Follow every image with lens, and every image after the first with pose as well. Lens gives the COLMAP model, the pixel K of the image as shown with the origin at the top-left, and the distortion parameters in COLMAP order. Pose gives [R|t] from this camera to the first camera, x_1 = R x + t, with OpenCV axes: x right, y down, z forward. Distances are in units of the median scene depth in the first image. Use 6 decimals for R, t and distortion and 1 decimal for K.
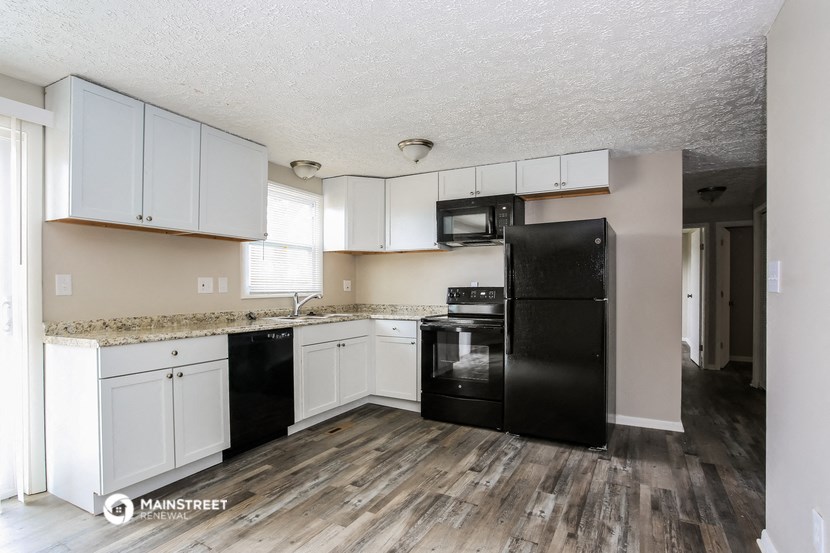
lens RADIAL K [[406.7, 0, 437.7], [0, 406.7, 286.7], [0, 0, 1]] dist [-0.032368, 0.001090]
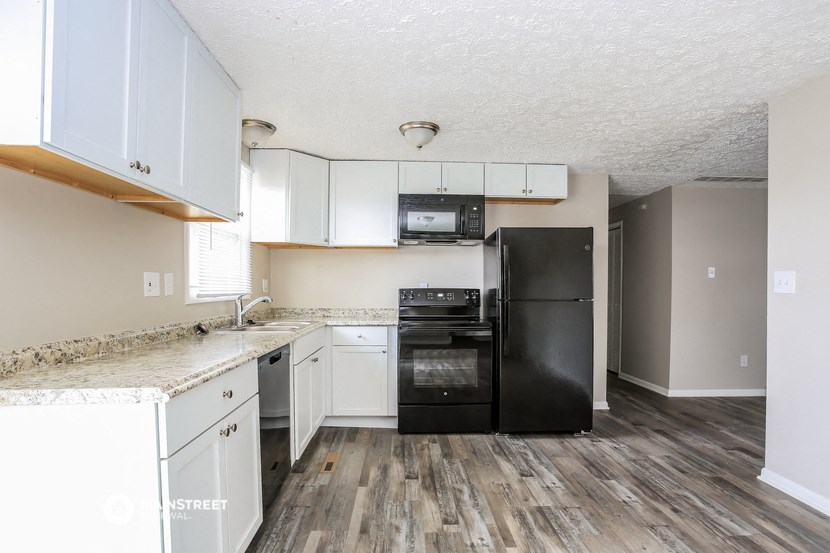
lens RADIAL K [[406.7, 0, 409.5], [0, 406.7, 292.3], [0, 0, 1]] dist [-0.032368, 0.001090]
pose [[0.877036, -0.001006, 0.480423, -0.516604], [-0.004333, 0.999941, 0.010004, 0.001002], [-0.480405, -0.010855, 0.876980, 0.233779]]
